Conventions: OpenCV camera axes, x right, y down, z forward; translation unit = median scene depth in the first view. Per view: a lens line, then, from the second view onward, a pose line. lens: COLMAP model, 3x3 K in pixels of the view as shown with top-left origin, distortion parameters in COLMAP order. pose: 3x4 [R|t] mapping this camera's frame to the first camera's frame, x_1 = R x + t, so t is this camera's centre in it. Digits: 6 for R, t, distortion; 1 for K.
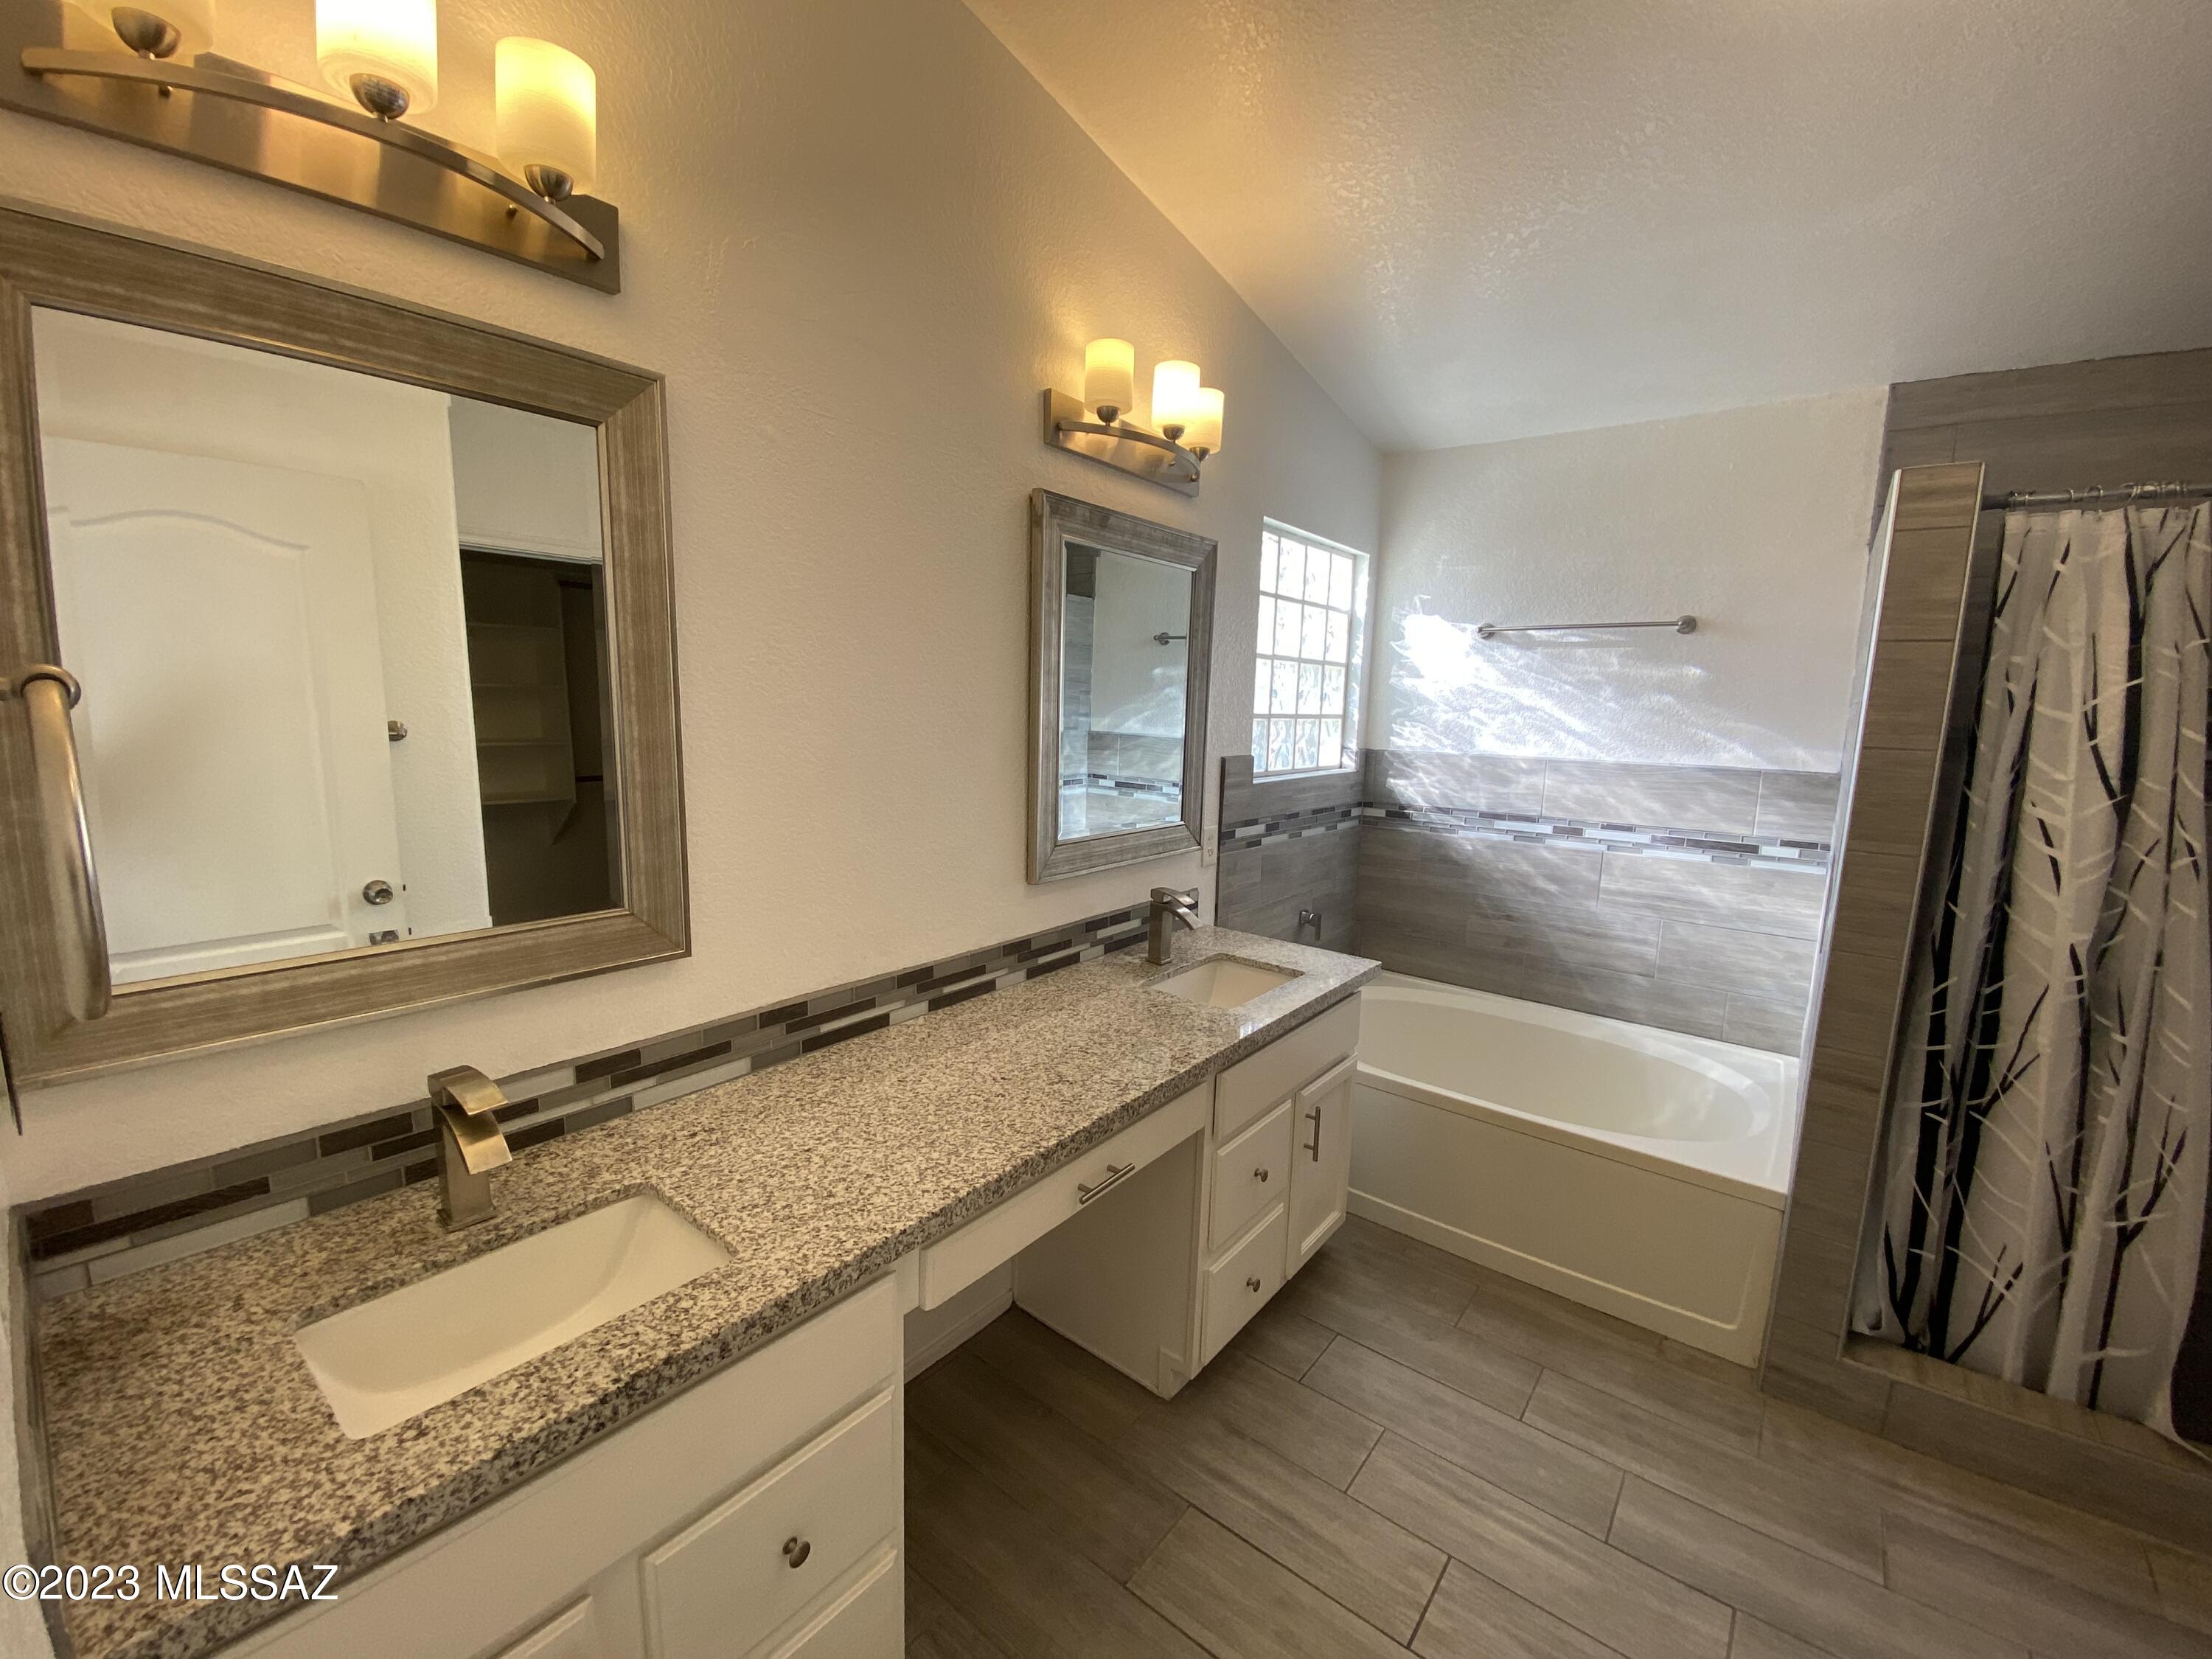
lens RADIAL K [[892.3, 0, 1094.3], [0, 892.3, 825.9], [0, 0, 1]] dist [0.001935, -0.008248]
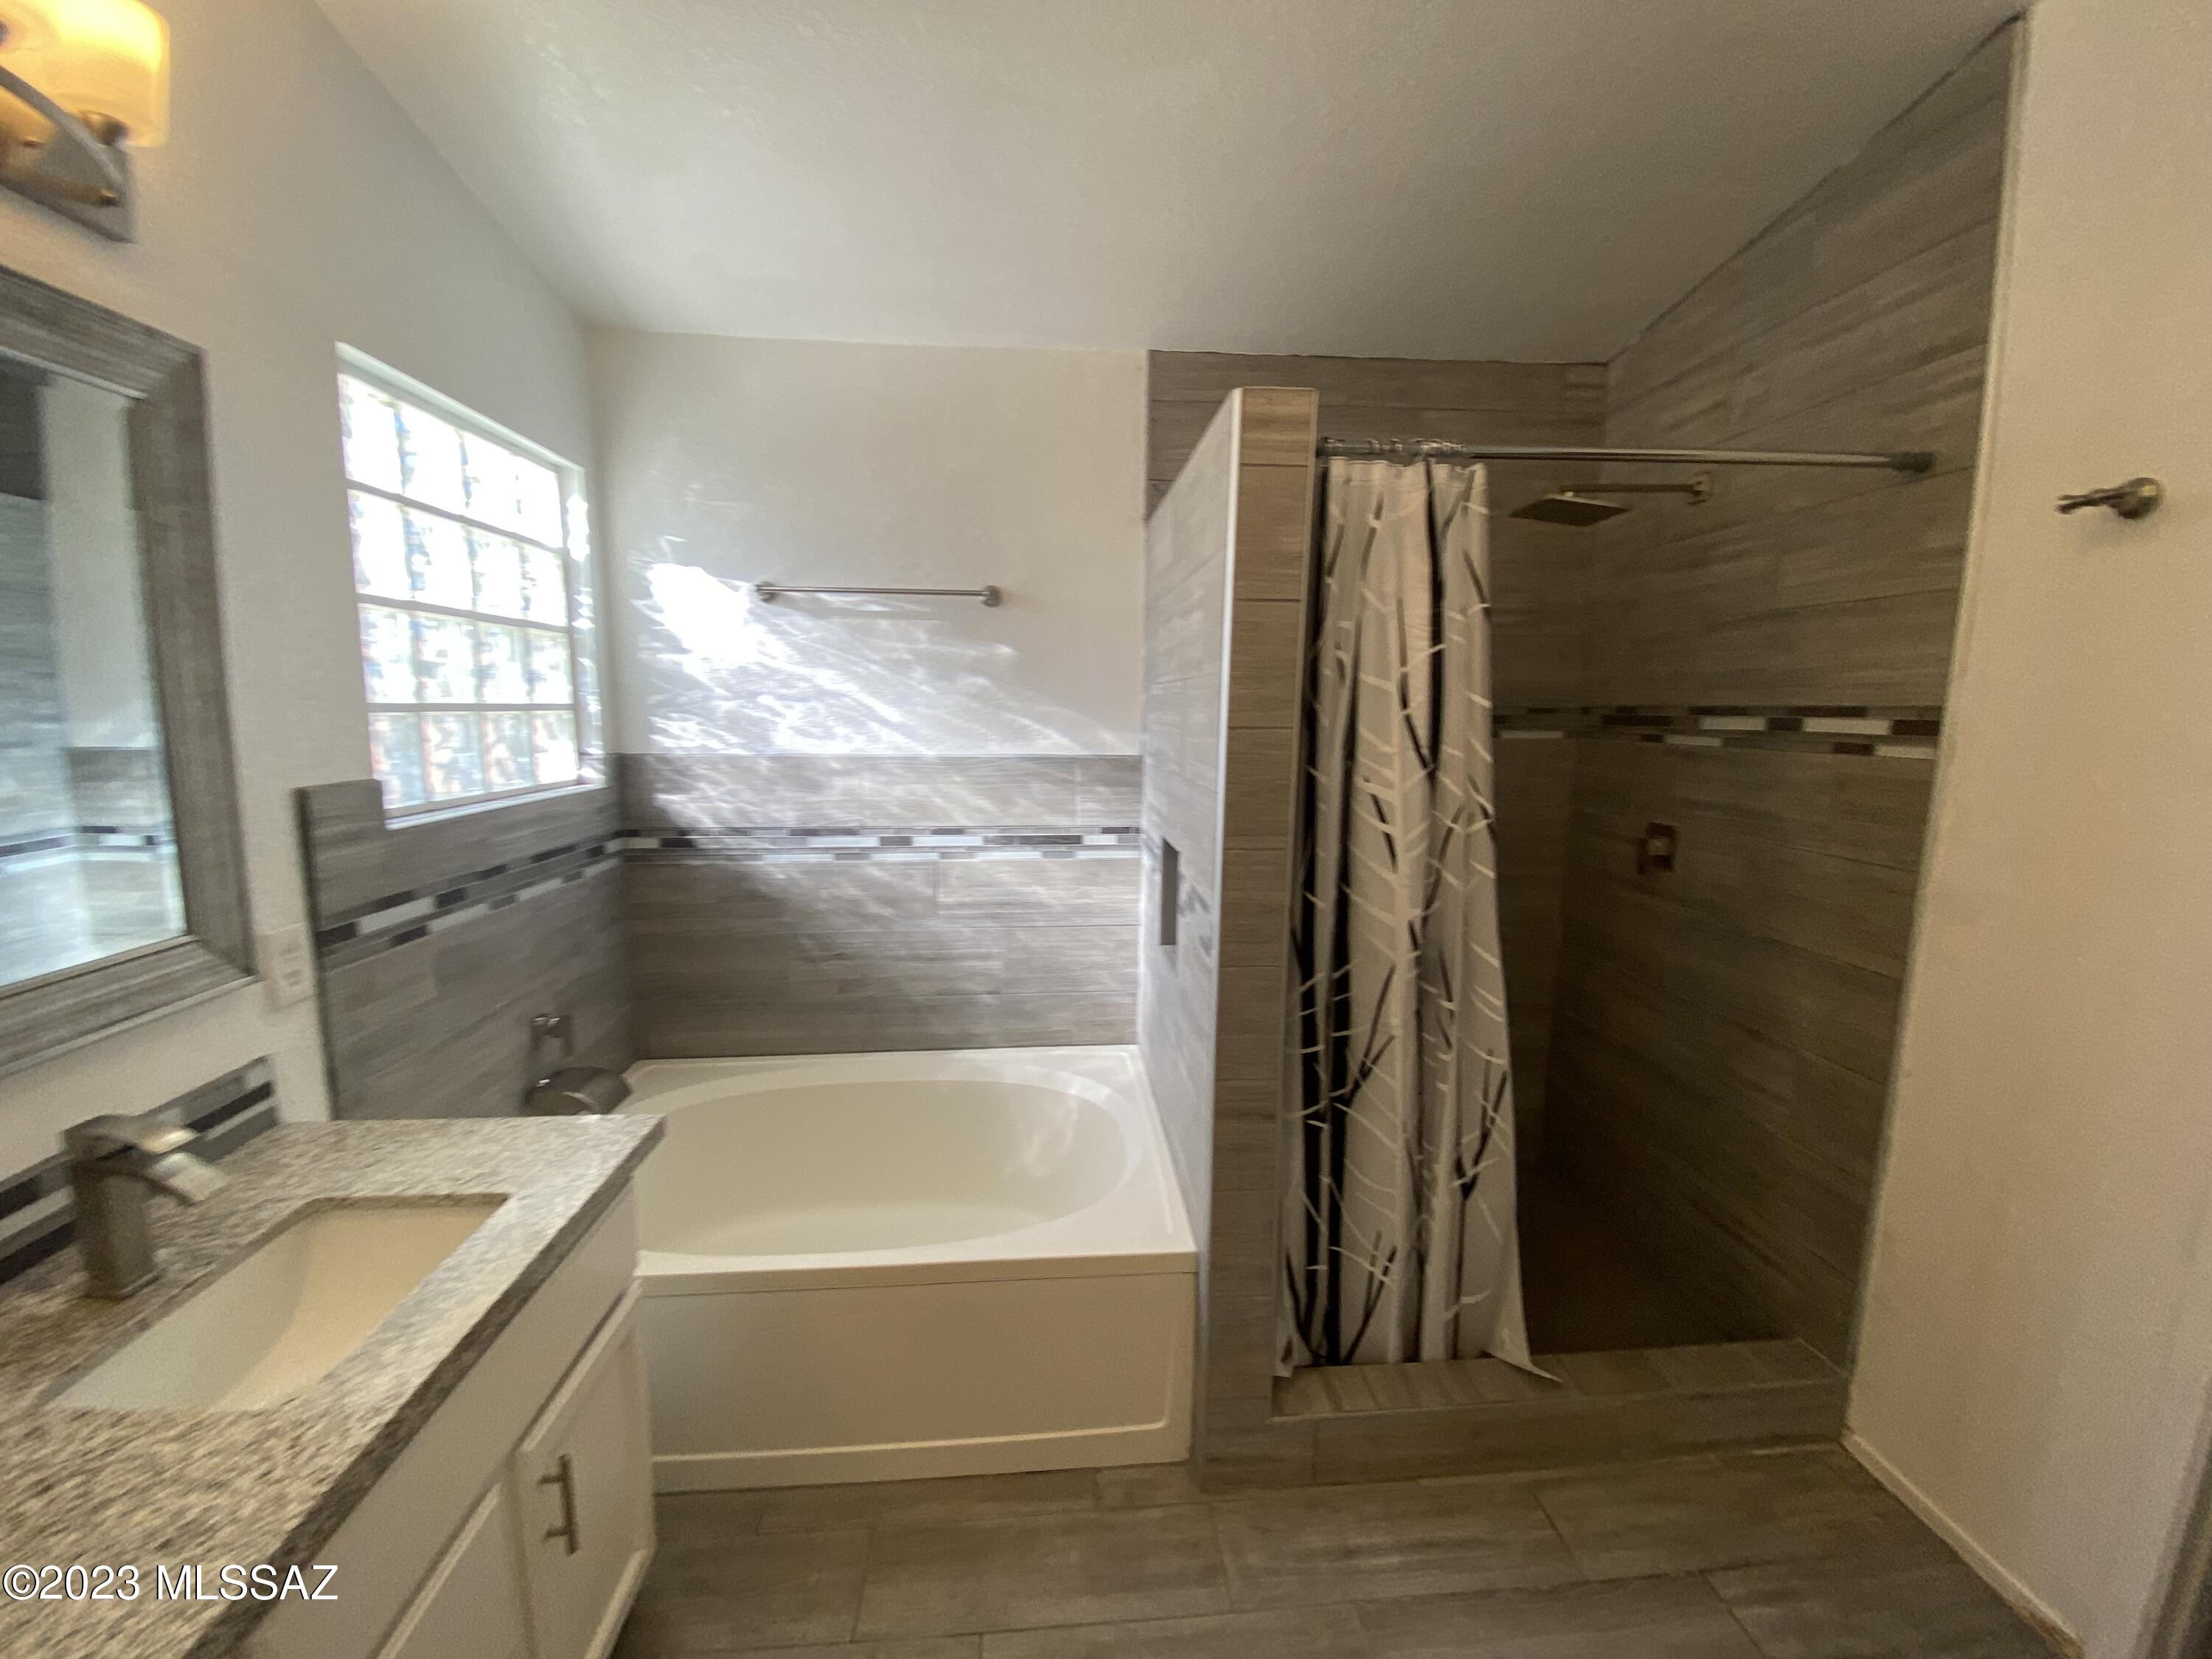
lens RADIAL K [[892.3, 0, 1115.2], [0, 892.3, 830.6], [0, 0, 1]] dist [0.001935, -0.008248]
pose [[0.716477, -0.114232, 0.688195, 0.119878], [0.106700, 0.992839, 0.053714, -0.028789], [-0.689403, 0.034946, 0.723535, 0.286429]]
